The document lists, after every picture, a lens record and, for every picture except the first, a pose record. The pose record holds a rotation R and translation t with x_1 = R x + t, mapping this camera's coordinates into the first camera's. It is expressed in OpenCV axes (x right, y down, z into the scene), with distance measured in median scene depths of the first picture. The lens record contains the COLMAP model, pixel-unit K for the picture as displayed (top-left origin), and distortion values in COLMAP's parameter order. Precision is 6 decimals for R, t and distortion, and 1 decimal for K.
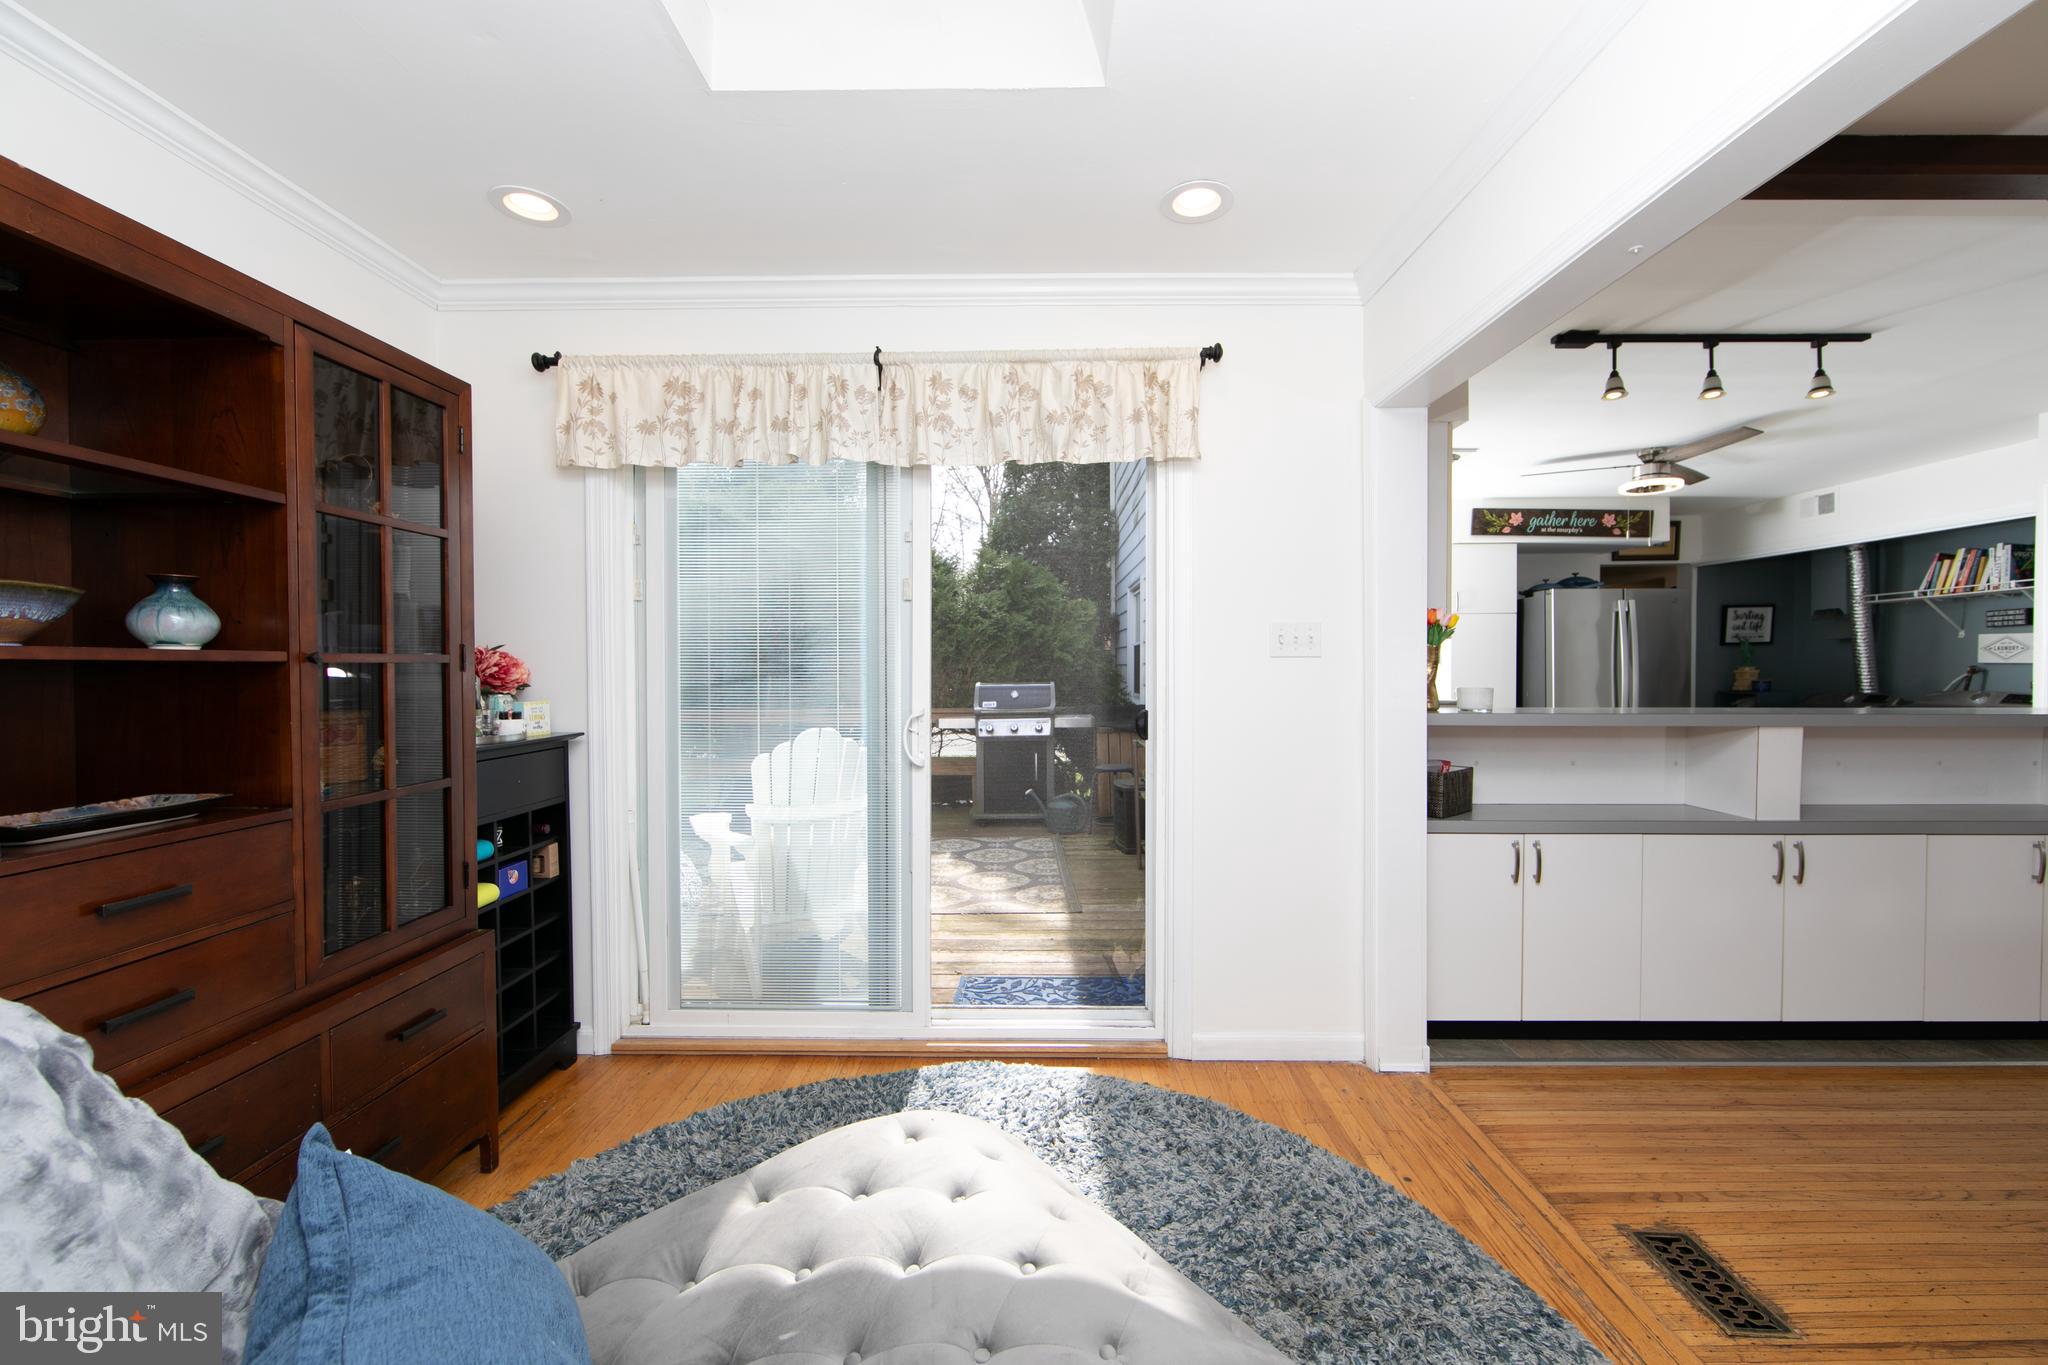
lens RADIAL K [[808.7, 0, 1028.9], [0, 808.7, 681.7], [0, 0, 1]] dist [-0.004245, -0.000620]
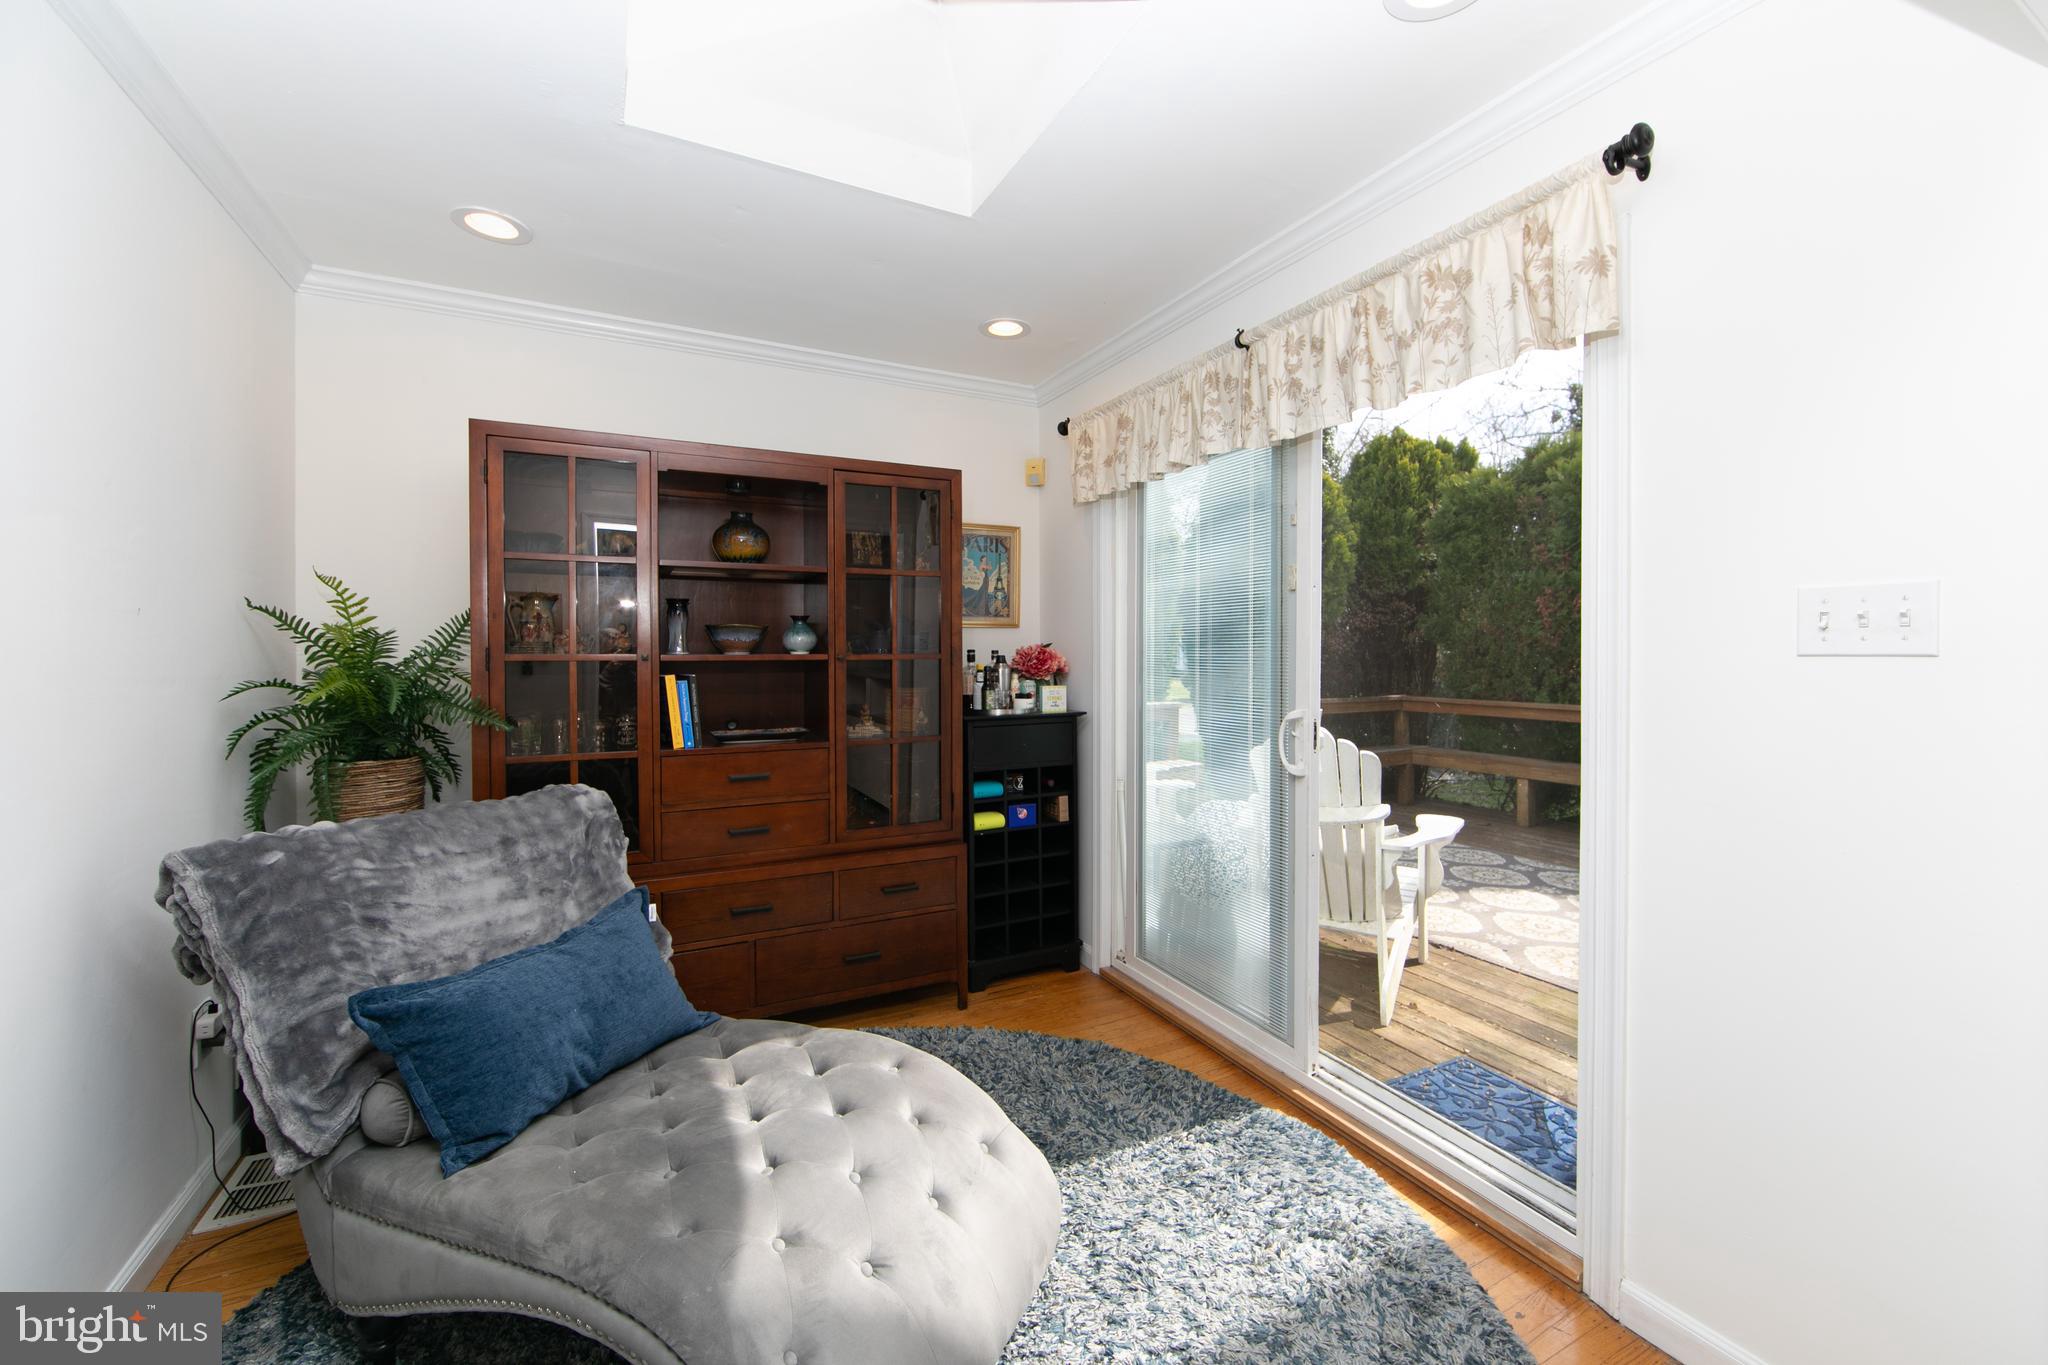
lens RADIAL K [[808.7, 0, 1006.2], [0, 808.7, 652.7], [0, 0, 1]] dist [-0.004245, -0.000620]
pose [[0.459616, 0.003121, -0.888112, 0.574818], [-0.011463, 0.999931, -0.002418, -0.027668], [0.888044, 0.011292, 0.459620, 0.343419]]
